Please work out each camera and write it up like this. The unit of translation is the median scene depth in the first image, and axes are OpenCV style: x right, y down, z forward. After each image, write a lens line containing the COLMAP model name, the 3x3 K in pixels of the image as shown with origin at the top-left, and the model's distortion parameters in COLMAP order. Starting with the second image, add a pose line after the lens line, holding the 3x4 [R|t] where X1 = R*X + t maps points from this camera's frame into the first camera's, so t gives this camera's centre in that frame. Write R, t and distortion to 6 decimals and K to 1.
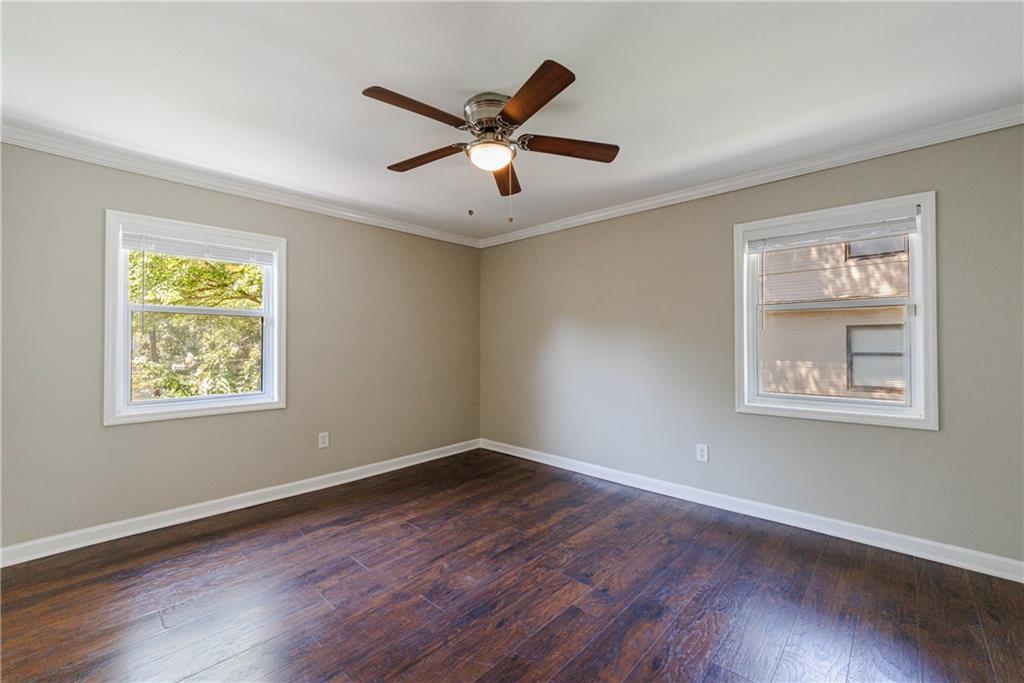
lens RADIAL K [[414.0, 0, 512.0], [0, 414.0, 341.5], [0, 0, 1]] dist [0.000687, -0.000100]
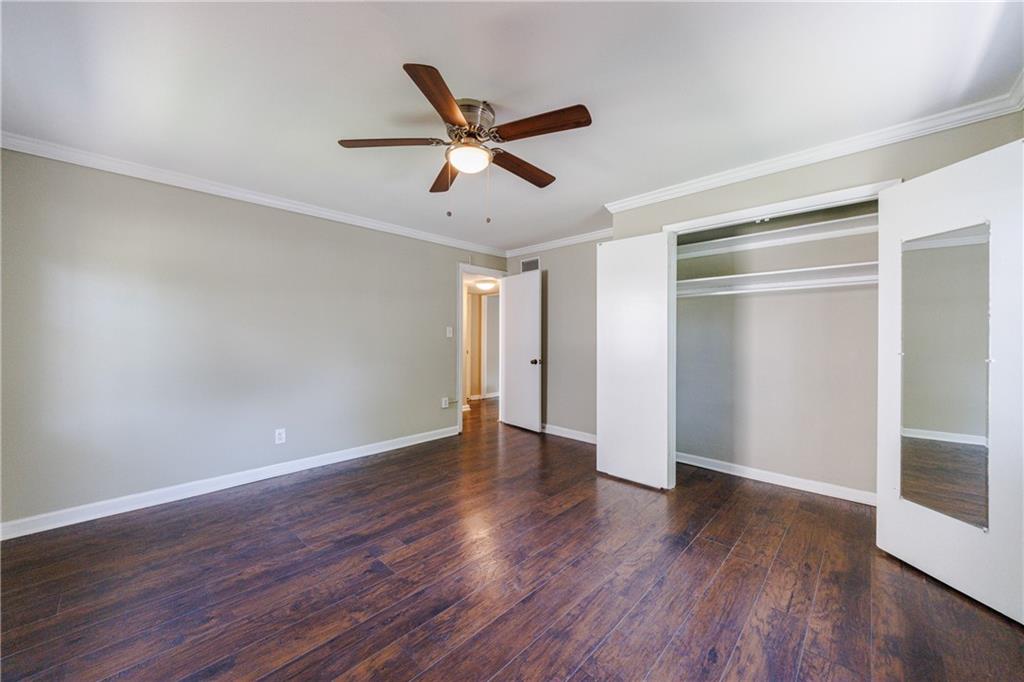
lens RADIAL K [[387.1, 0, 493.7], [0, 387.1, 339.7], [0, 0, 1]] dist [-0.030039, 0.005814]
pose [[-0.998140, -0.002269, 0.060916, -0.155271], [-0.002374, 0.999996, -0.001652, 0.009574], [-0.060912, -0.001794, -0.998142, 1.765131]]
